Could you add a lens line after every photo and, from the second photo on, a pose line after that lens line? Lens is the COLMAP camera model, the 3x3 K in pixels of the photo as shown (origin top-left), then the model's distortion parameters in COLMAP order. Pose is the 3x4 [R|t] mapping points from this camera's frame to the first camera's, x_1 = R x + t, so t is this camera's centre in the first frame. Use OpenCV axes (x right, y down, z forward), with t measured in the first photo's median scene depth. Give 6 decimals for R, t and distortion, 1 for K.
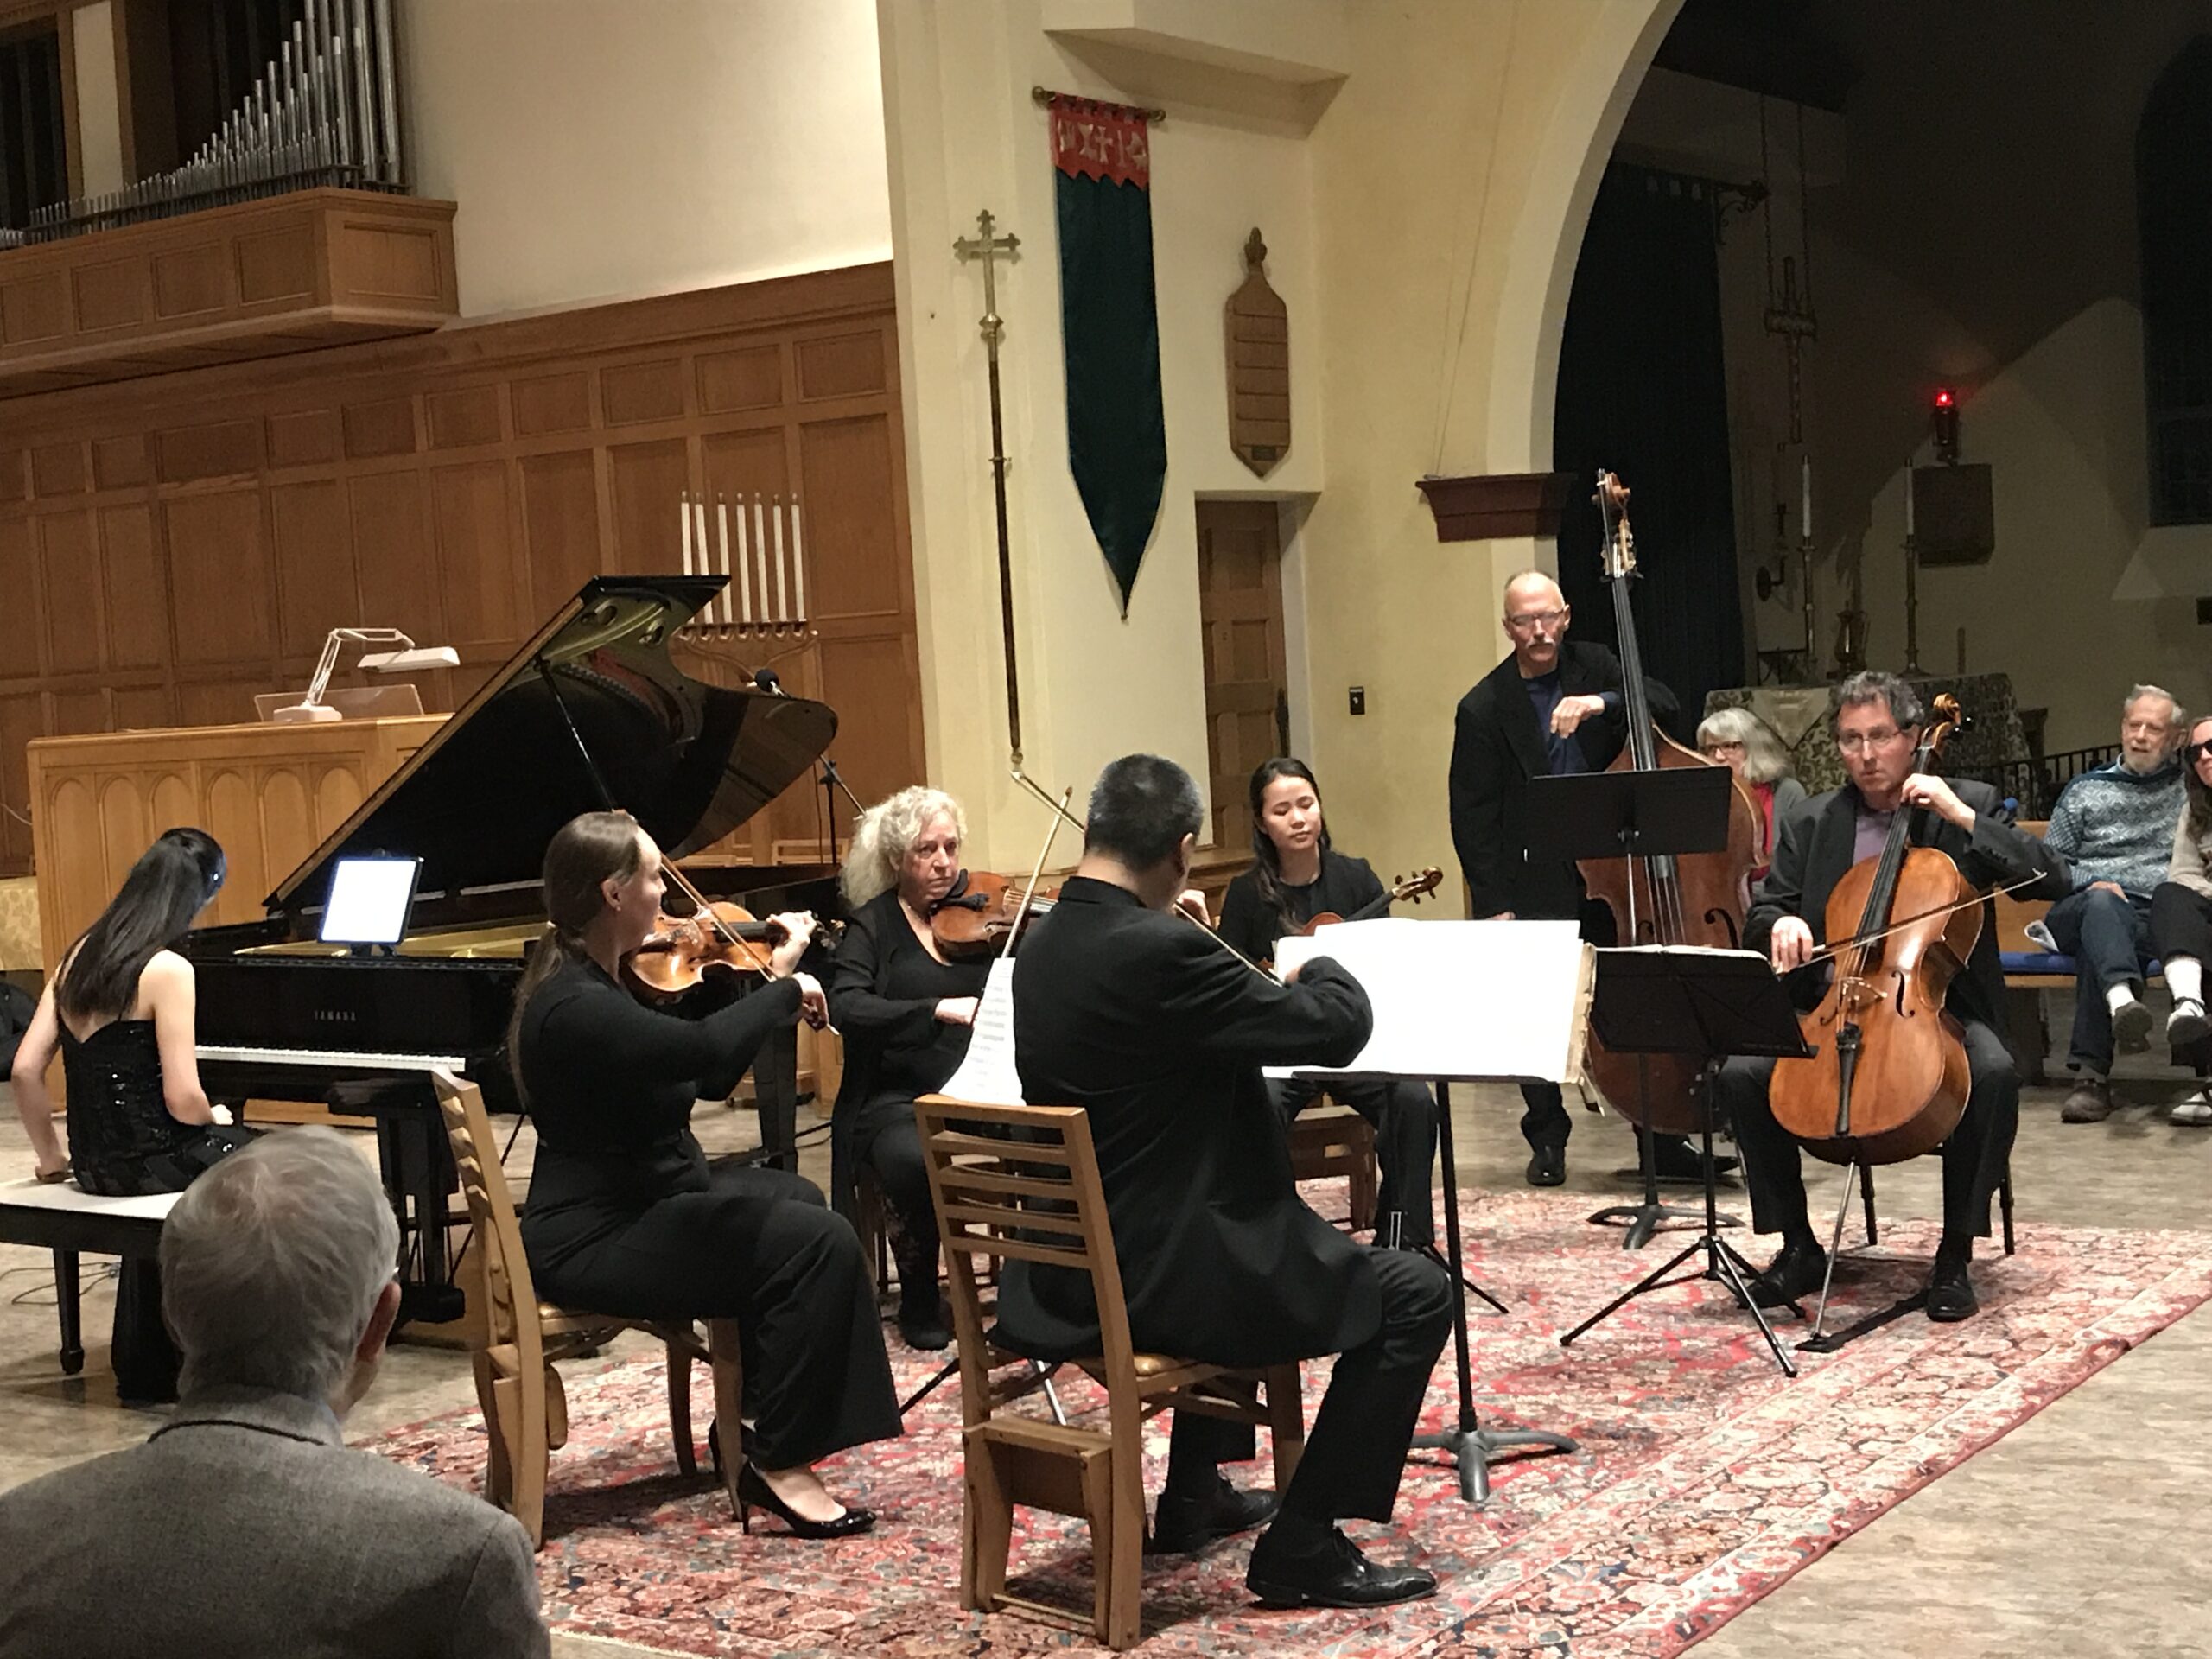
lens RADIAL K [[3225.3, 0, 1106.1], [0, 3225.3, 839.6], [0, 0, 1]] dist [0.056458, 0.000000]
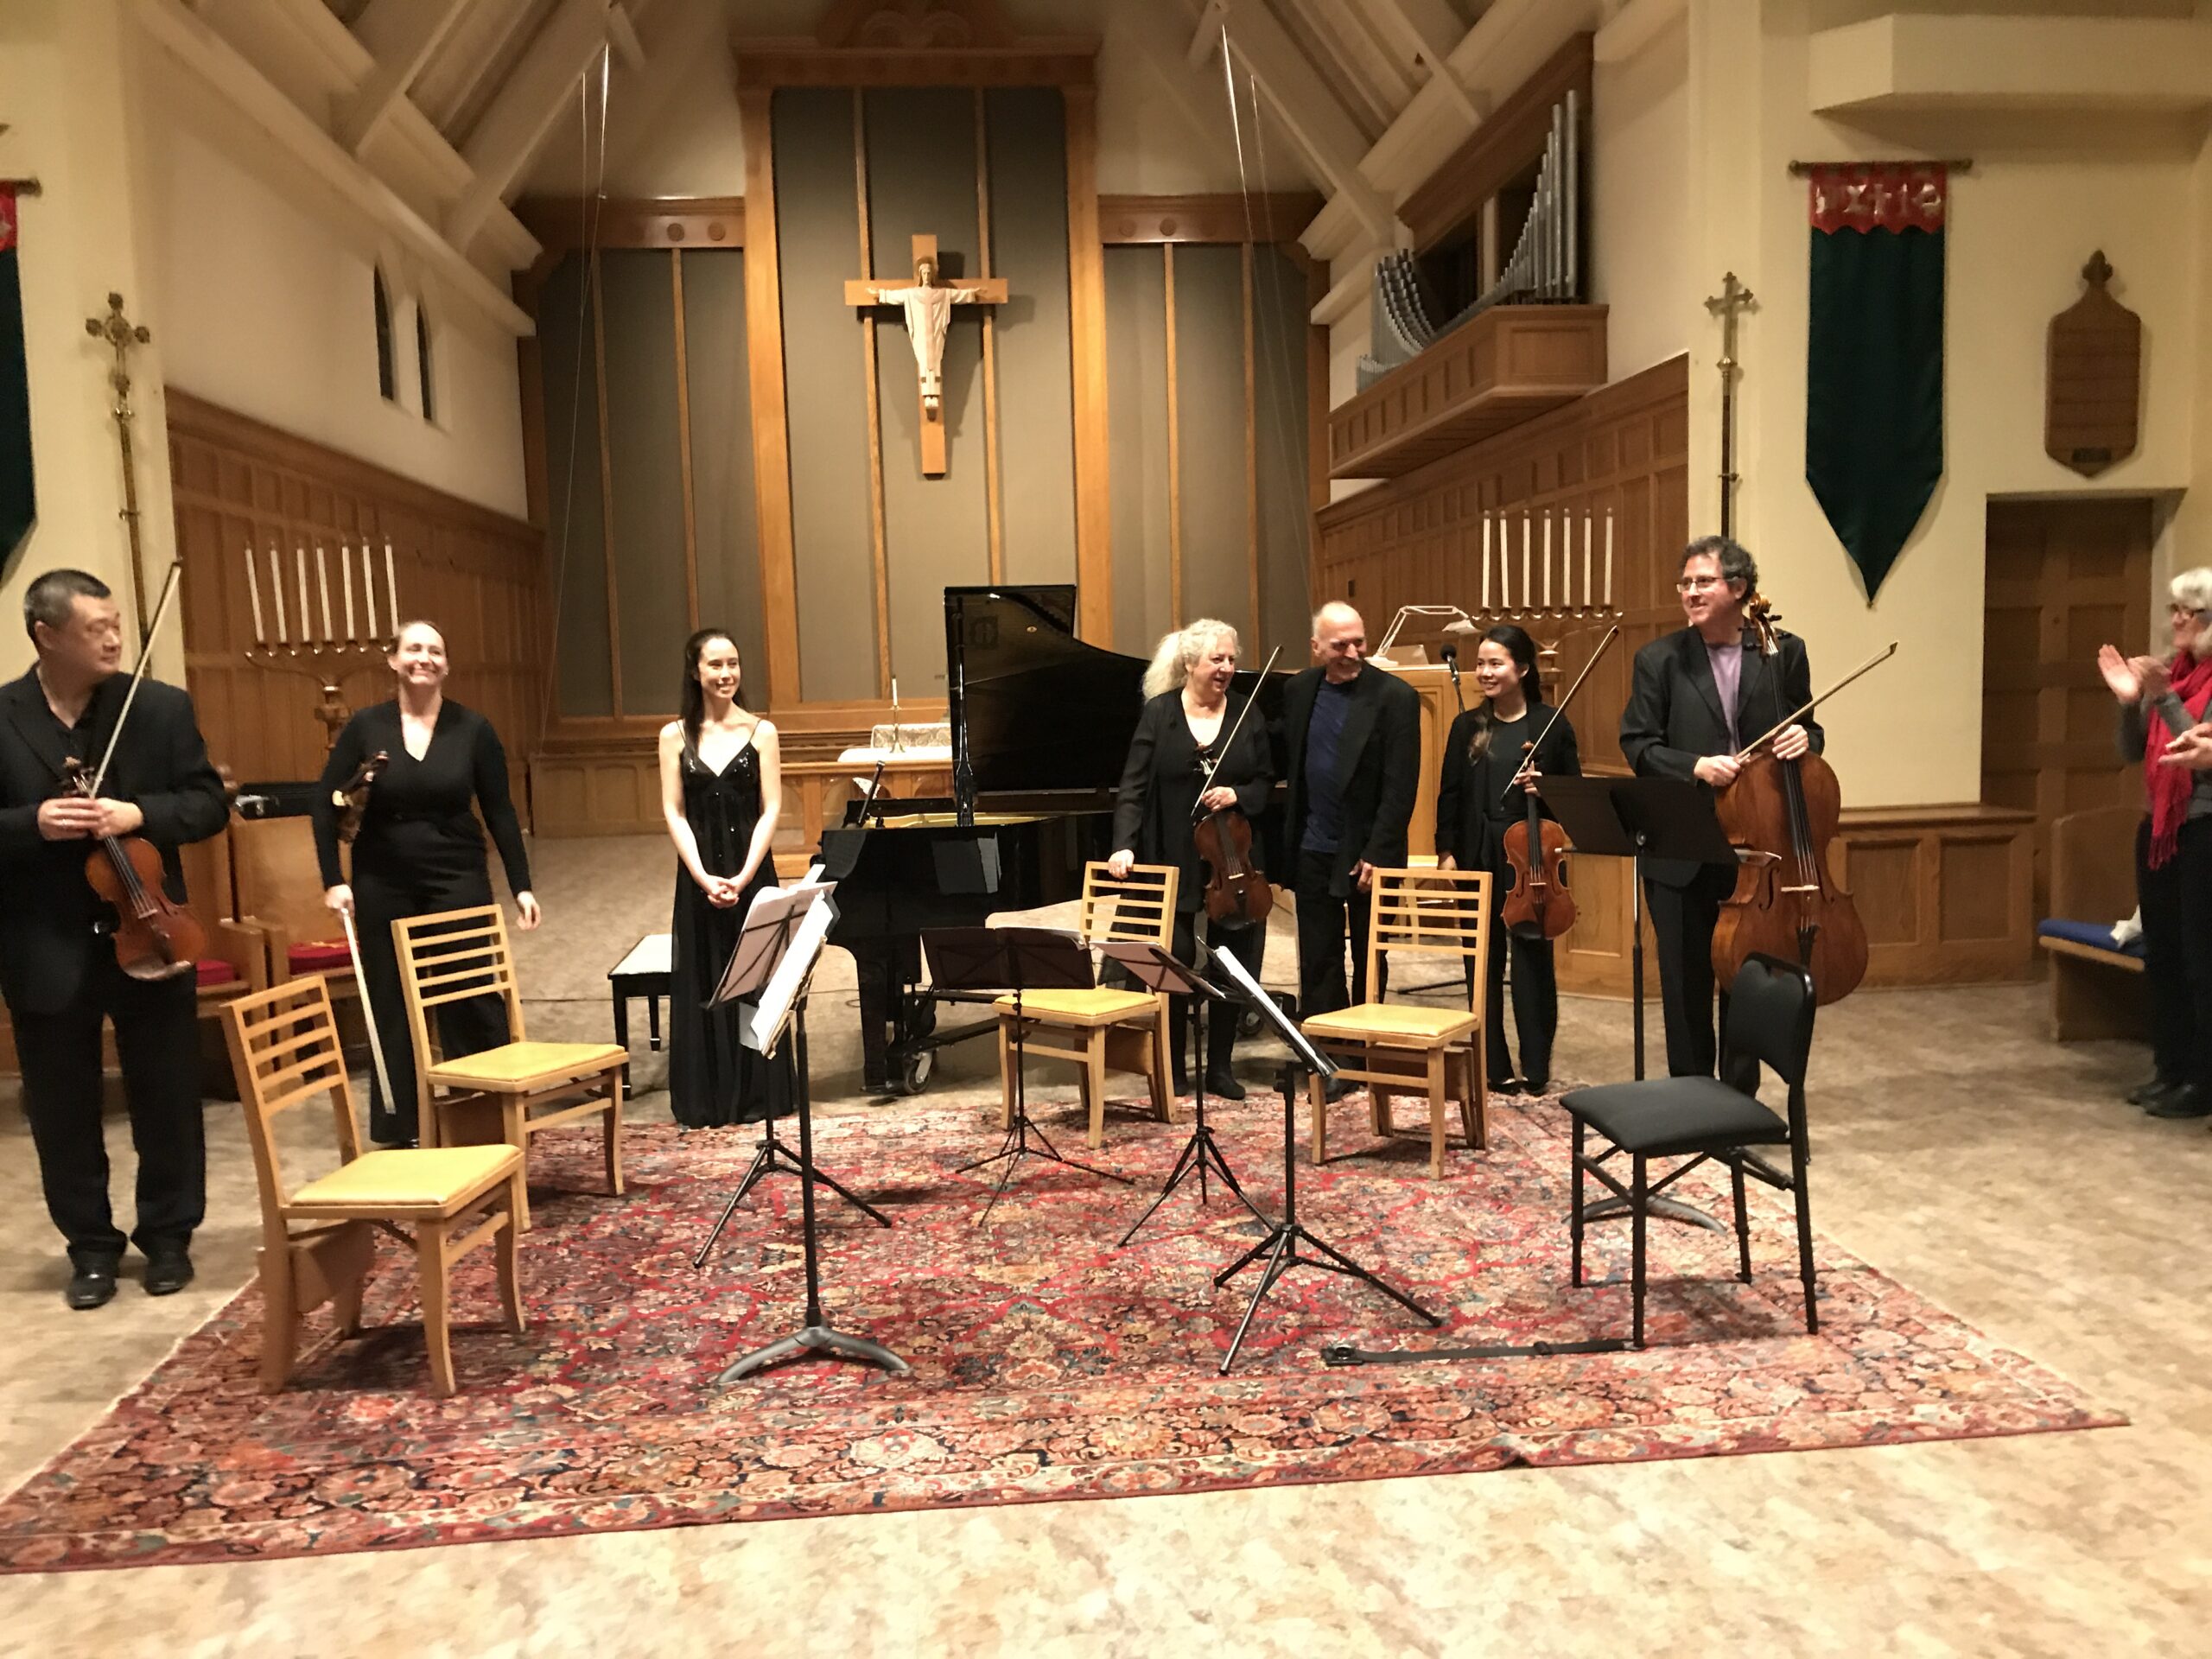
lens RADIAL K [[1808.1, 0, 1088.7], [0, 1808.1, 841.8], [0, 0, 1]] dist [0.013794, 0.005248]
pose [[0.630243, 0.115438, -0.767768, 0.345947], [-0.055380, 0.993050, 0.103850, -0.034675], [0.774420, -0.022932, 0.632256, 0.345593]]
